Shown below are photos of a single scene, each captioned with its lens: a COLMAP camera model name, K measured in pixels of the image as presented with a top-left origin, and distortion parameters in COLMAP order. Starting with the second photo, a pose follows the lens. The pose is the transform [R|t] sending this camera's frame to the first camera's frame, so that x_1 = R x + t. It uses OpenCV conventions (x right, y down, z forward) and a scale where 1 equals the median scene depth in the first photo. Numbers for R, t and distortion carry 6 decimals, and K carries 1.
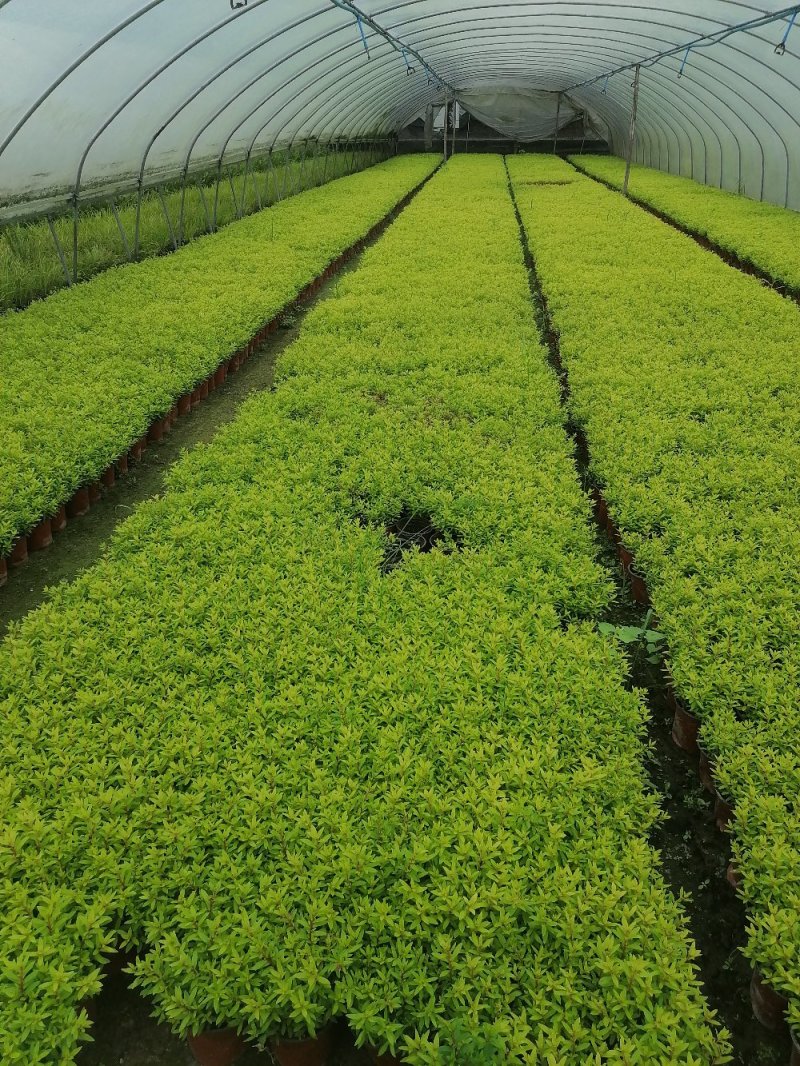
lens RADIAL K [[815.8, 0, 400.0], [0, 815.8, 533.0], [0, 0, 1]] dist [0.133952, -0.169756]
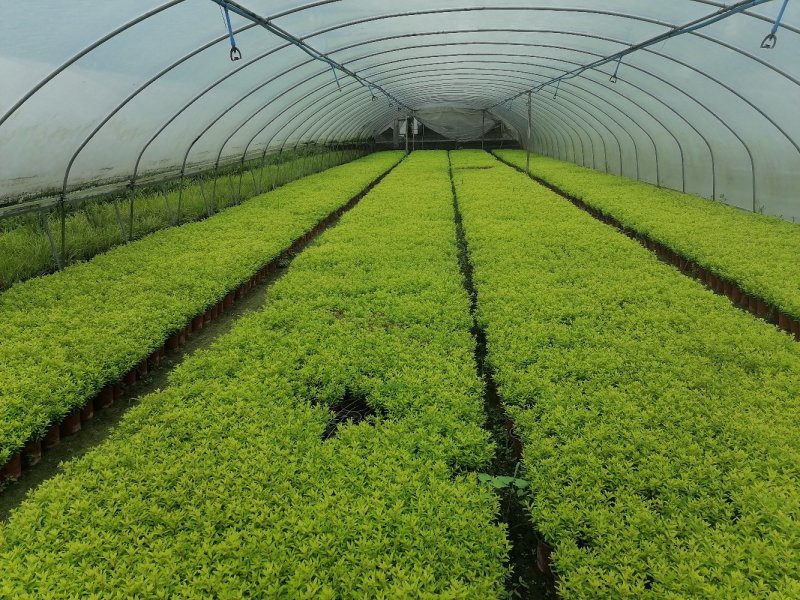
lens RADIAL K [[612.3, 0, 400.0], [0, 612.3, 300.0], [0, 0, 1]] dist [0.133952, -0.169756]
pose [[0.999459, -0.026431, 0.019566, 0.112614], [0.029665, 0.981421, -0.189560, 0.021884], [-0.014192, 0.190038, 0.981674, -0.030665]]
